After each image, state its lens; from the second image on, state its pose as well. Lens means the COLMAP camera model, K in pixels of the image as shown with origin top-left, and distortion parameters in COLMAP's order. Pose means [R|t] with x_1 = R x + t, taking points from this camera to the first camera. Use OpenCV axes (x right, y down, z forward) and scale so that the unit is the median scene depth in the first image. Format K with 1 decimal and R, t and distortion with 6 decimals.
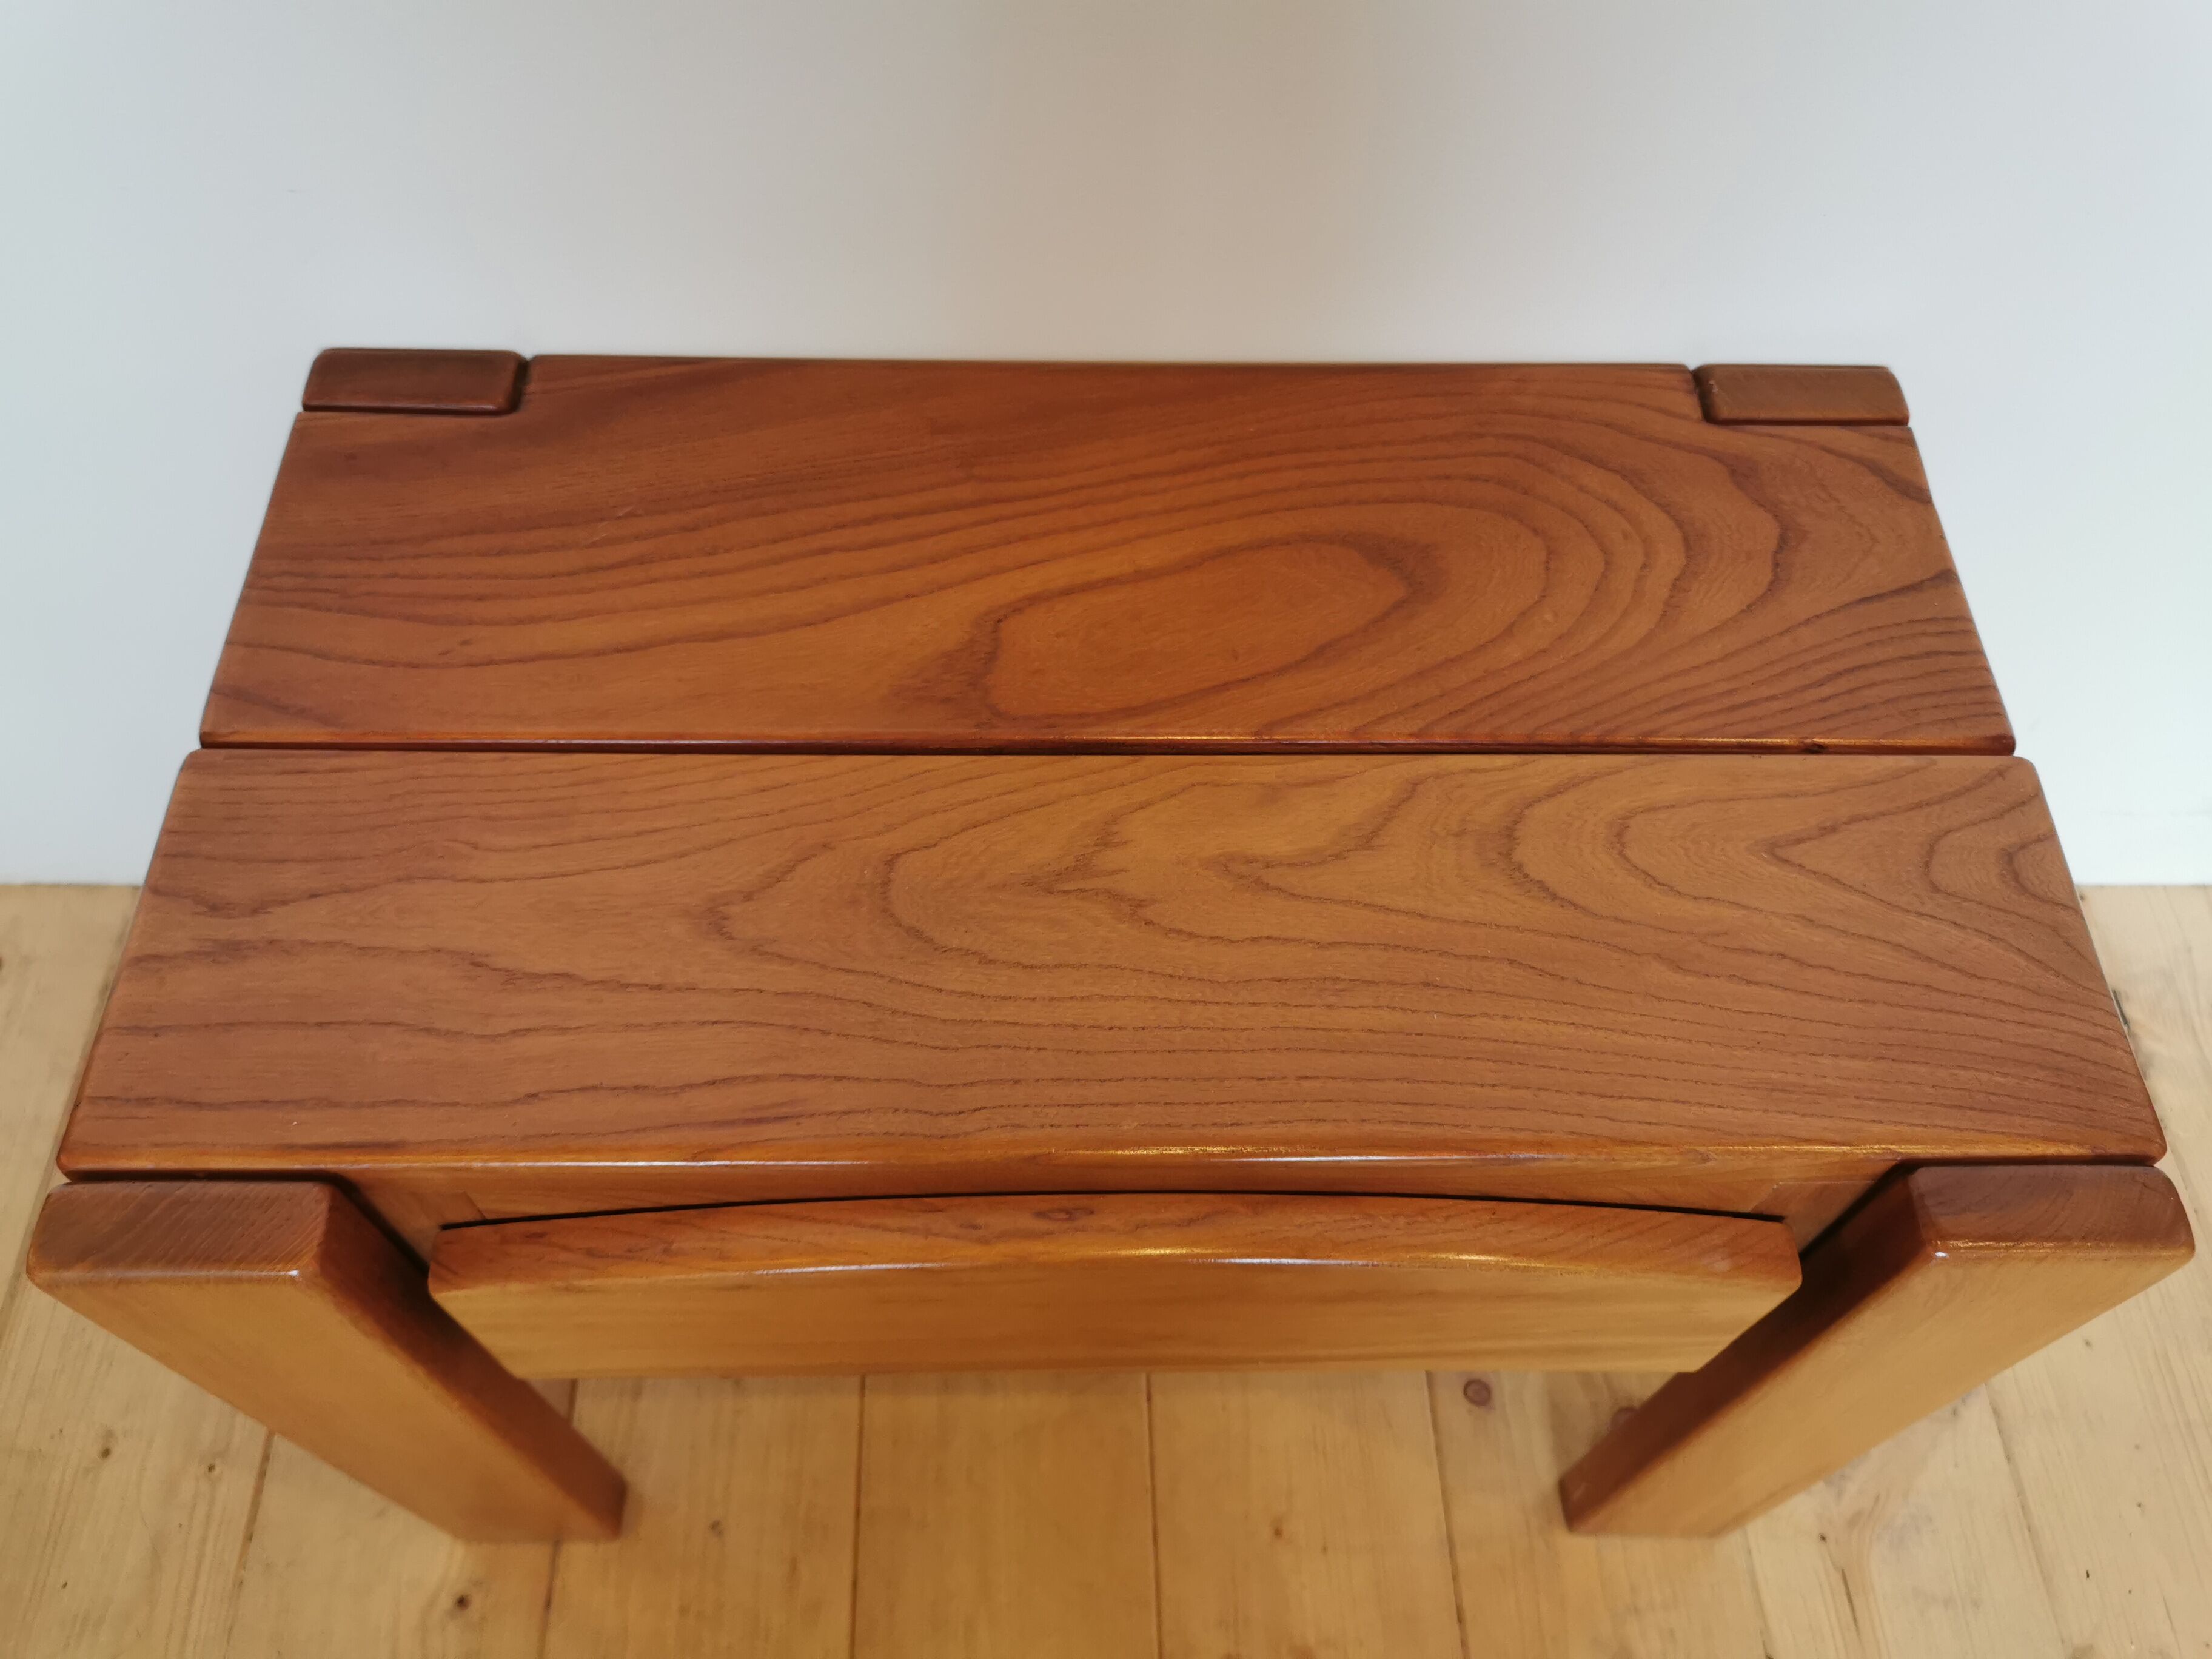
lens RADIAL K [[1730.7, 0, 1107.4], [0, 1730.7, 831.4], [0, 0, 1]] dist [0.027271, -0.003644]
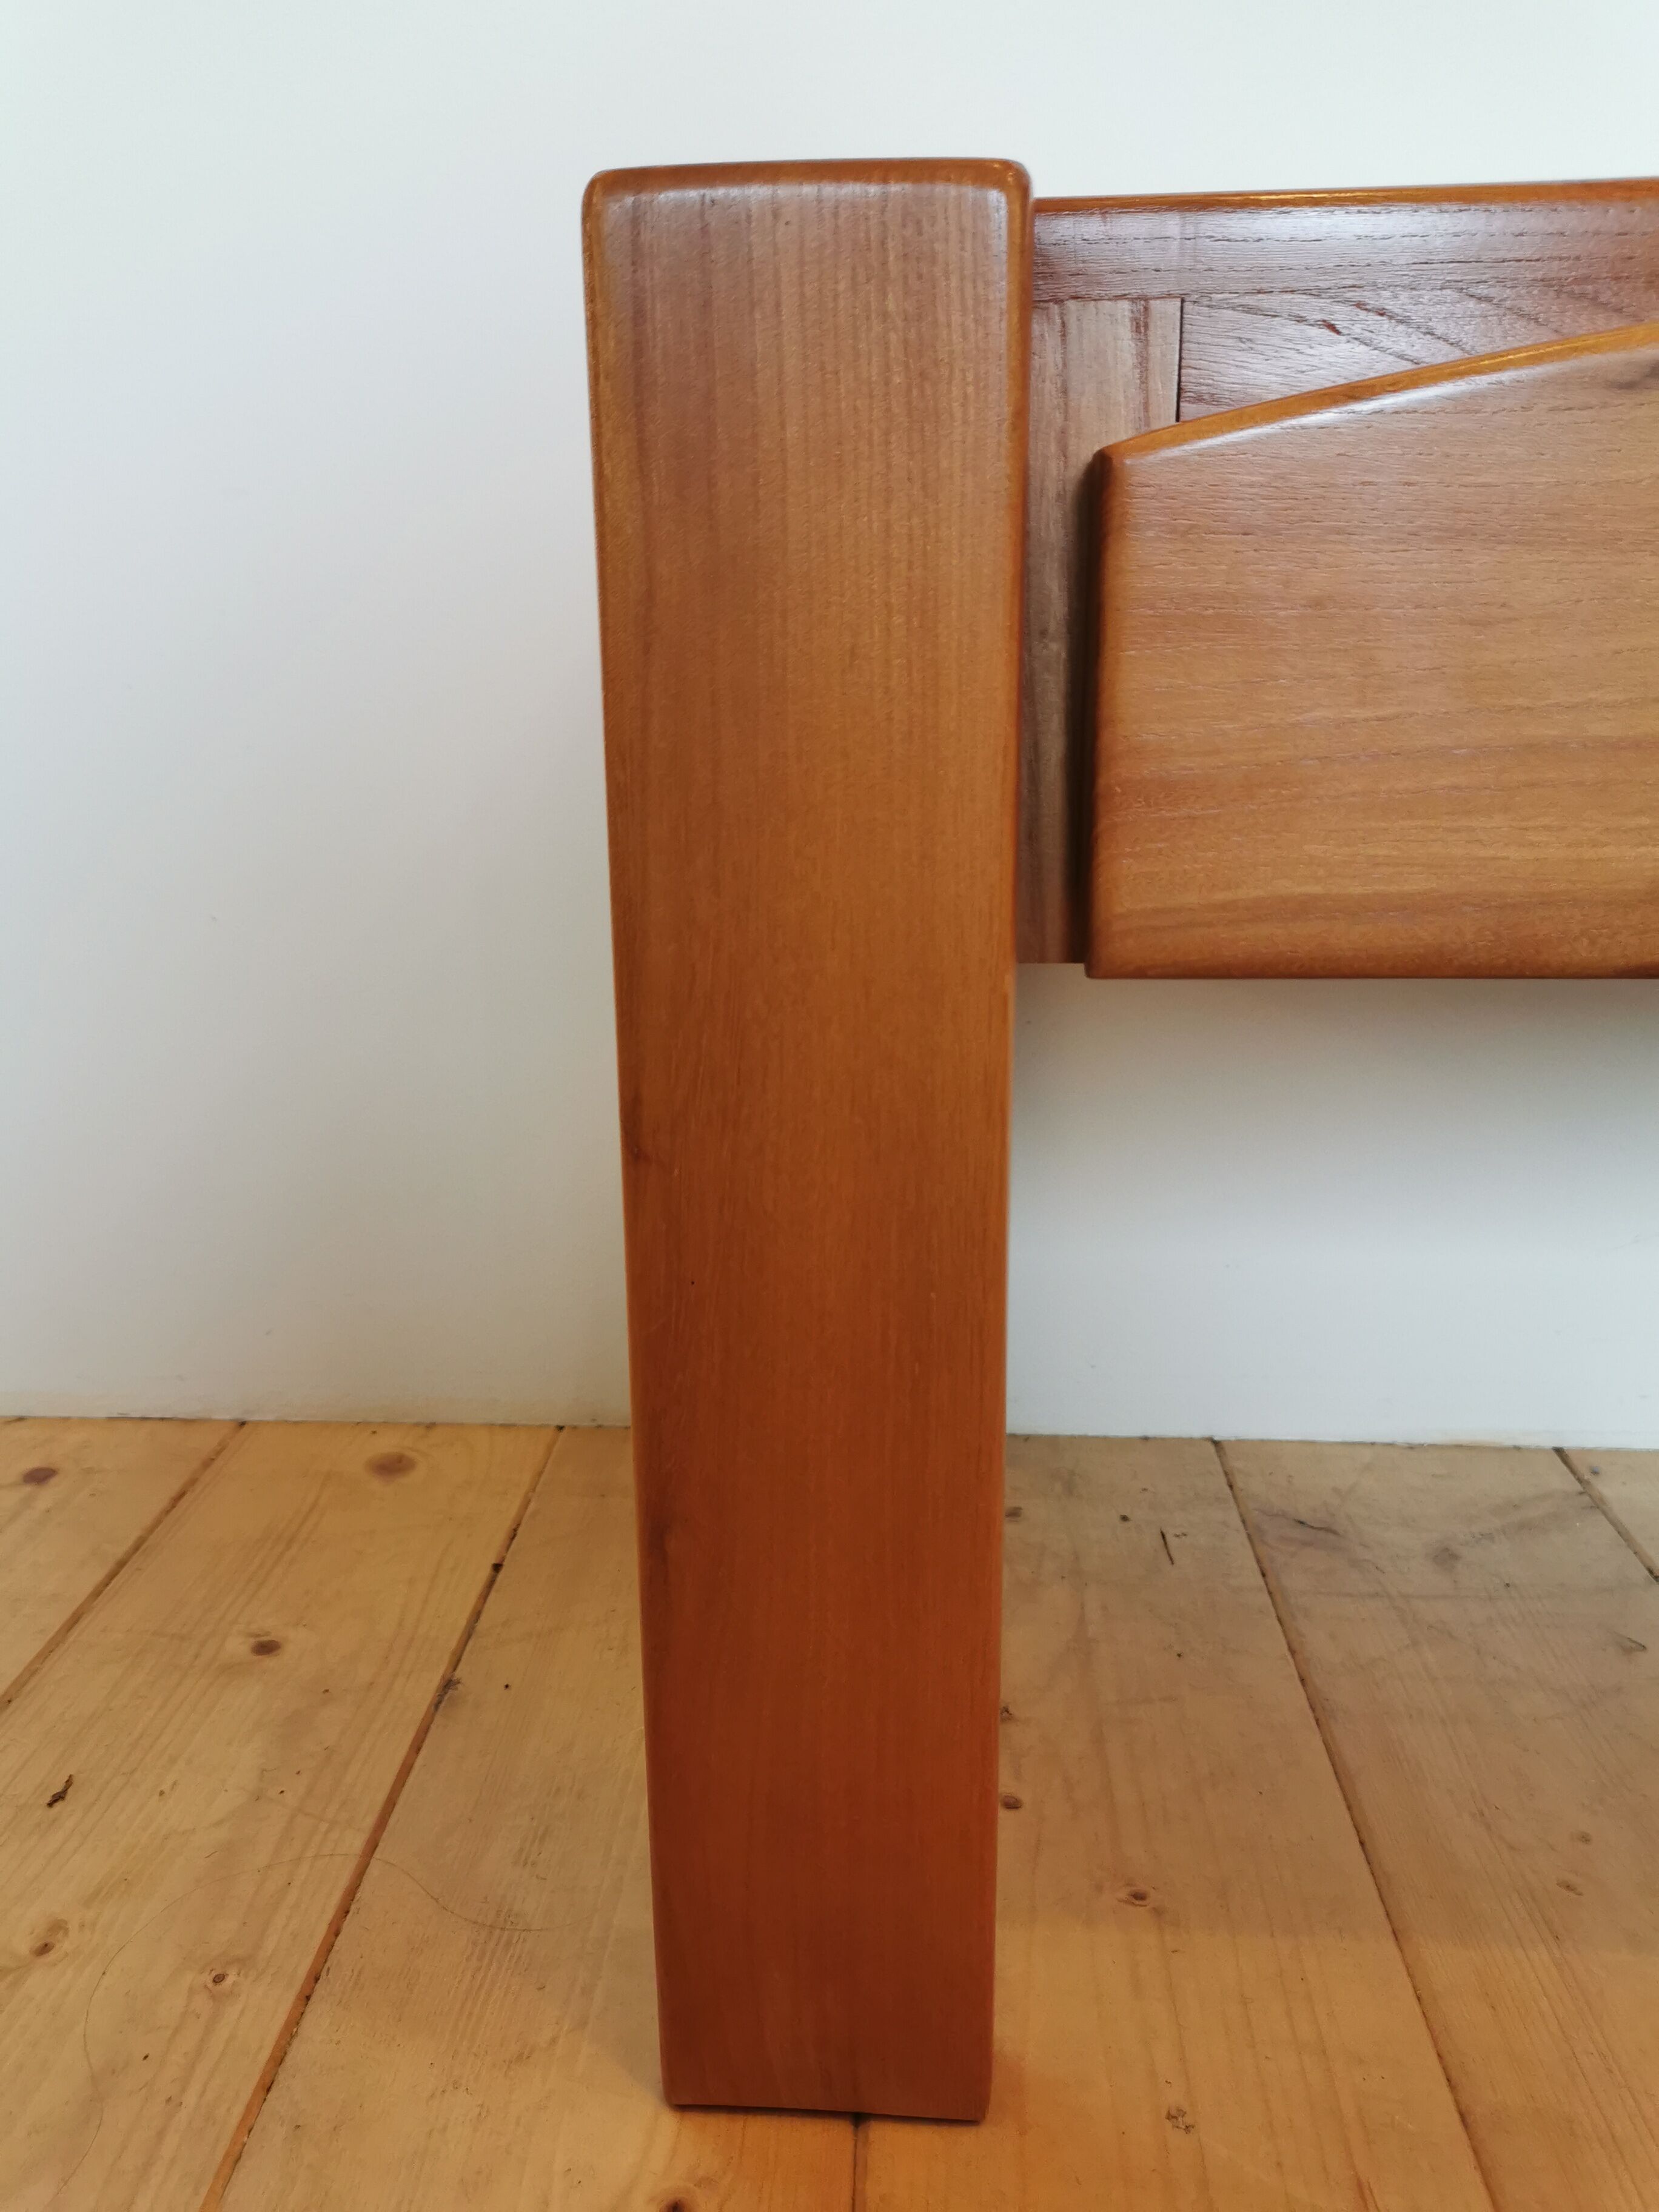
lens RADIAL K [[1744.2, 0, 828.2], [0, 1744.2, 1097.4], [0, 0, 1]] dist [0.027680, -0.011853]
pose [[0.995612, -0.020823, -0.091233, -0.351759], [-0.047555, 0.727075, -0.684910, 0.692396], [0.080595, 0.686243, 0.722894, 0.566480]]
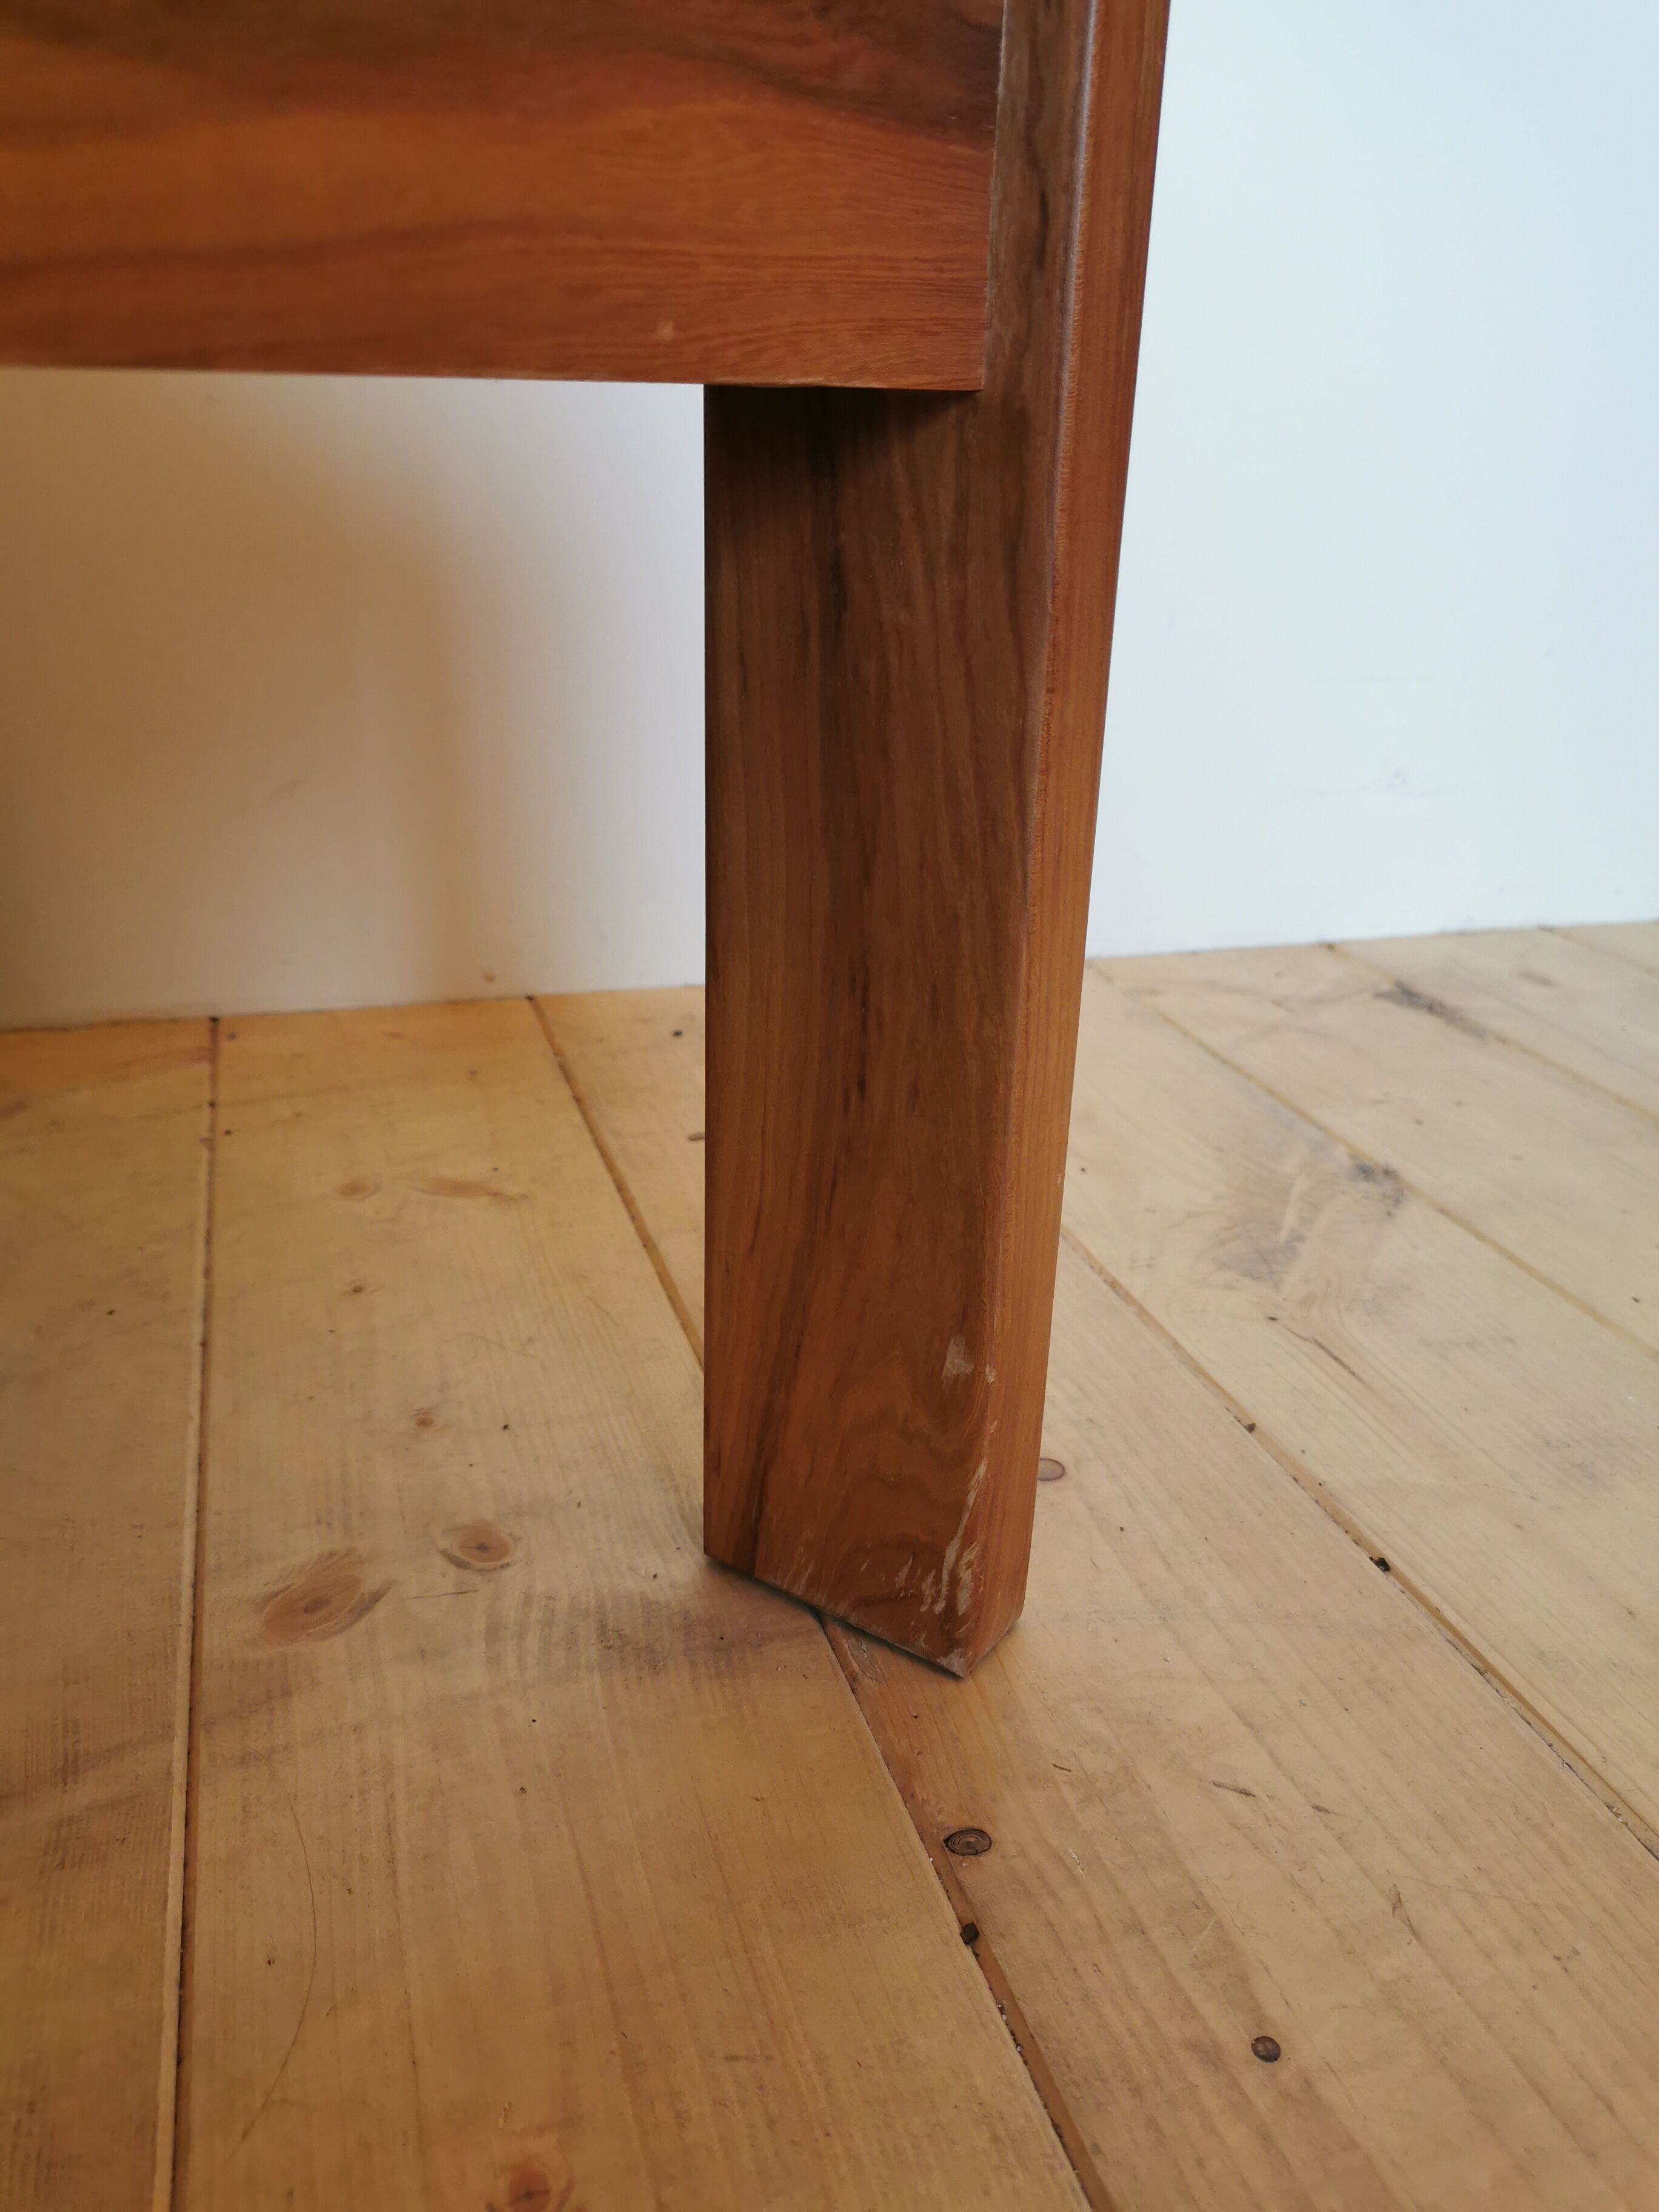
lens RADIAL K [[1727.5, 0, 822.1], [0, 1727.5, 1105.4], [0, 0, 1]] dist [0.040200, -0.036388]
pose [[0.963836, -0.112193, 0.241730, 0.128028], [0.232058, 0.799325, -0.554282, 0.875876], [-0.131034, 0.590332, 0.796454, 0.599466]]
